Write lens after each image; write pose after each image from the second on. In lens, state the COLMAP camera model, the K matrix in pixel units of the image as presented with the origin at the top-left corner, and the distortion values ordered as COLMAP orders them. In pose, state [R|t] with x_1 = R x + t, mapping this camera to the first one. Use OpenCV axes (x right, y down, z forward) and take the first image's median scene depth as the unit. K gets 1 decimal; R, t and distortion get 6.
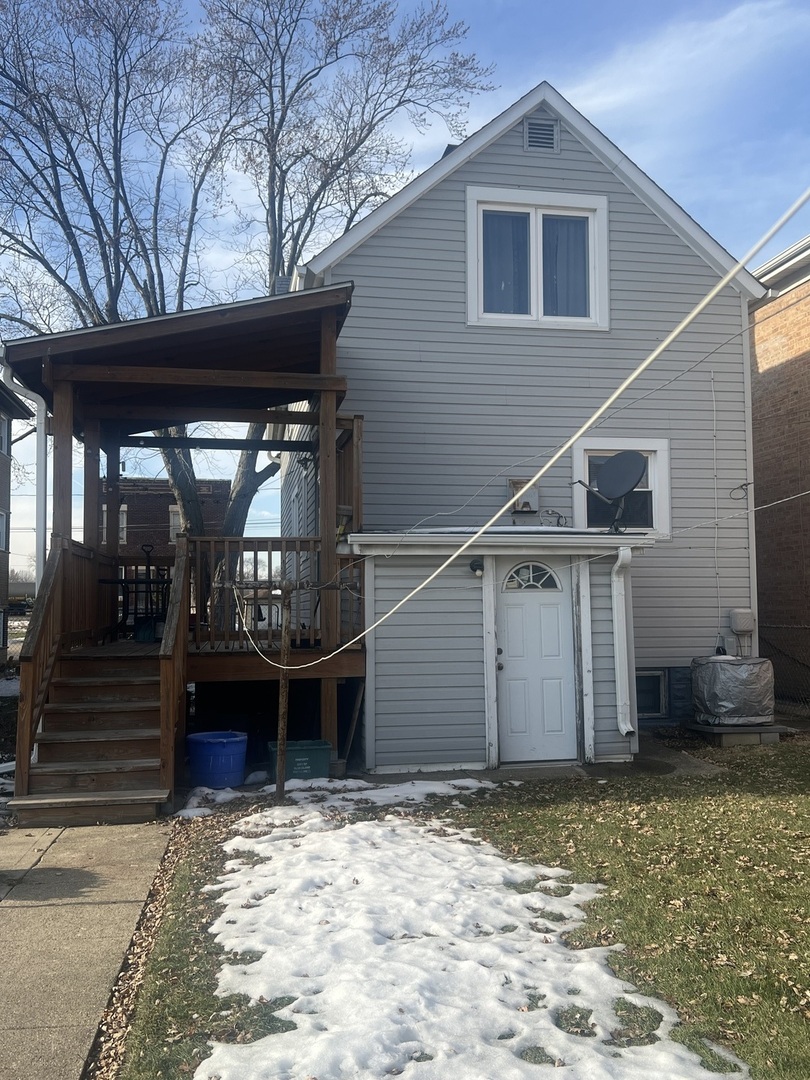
lens RADIAL K [[943.9, 0, 406.6], [0, 943.9, 550.5], [0, 0, 1]] dist [0.049506, -0.061926]
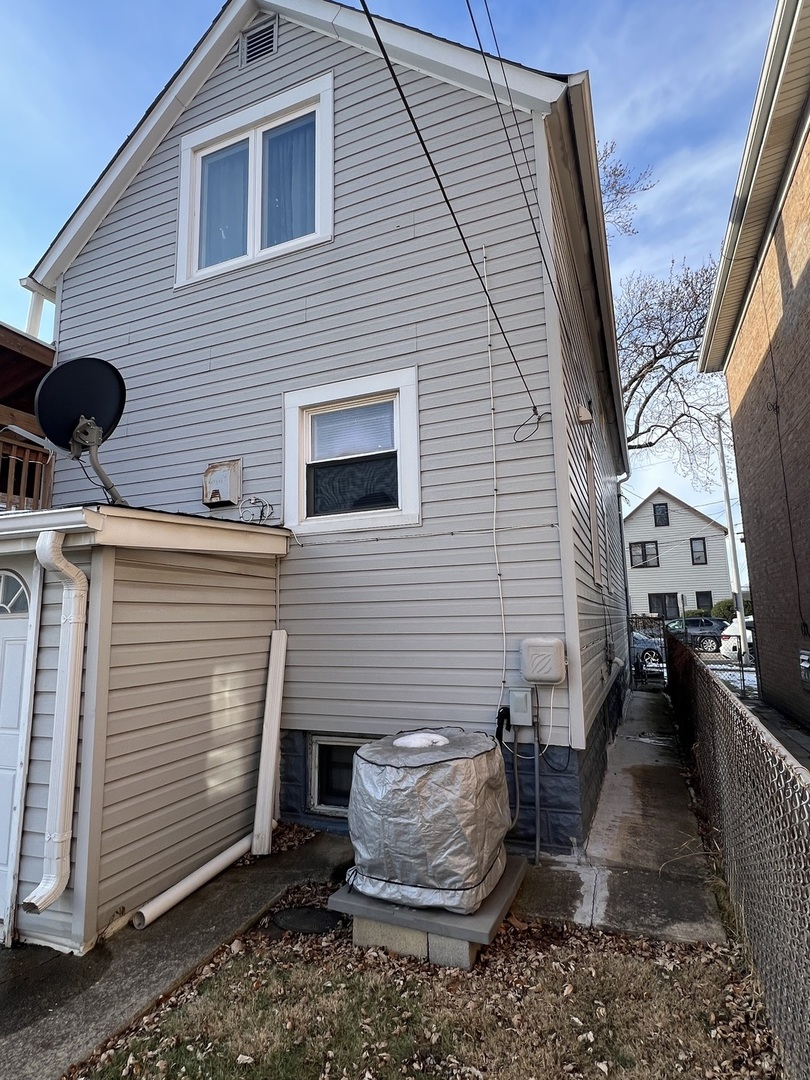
lens RADIAL K [[573.5, 0, 408.1], [0, 573.5, 528.8], [0, 0, 1]] dist [0.001448, -0.000540]
pose [[0.841401, -0.093970, -0.532178, 0.481277], [0.048090, 0.993879, -0.099461, 0.029771], [0.538267, 0.058094, 0.840770, 0.698277]]
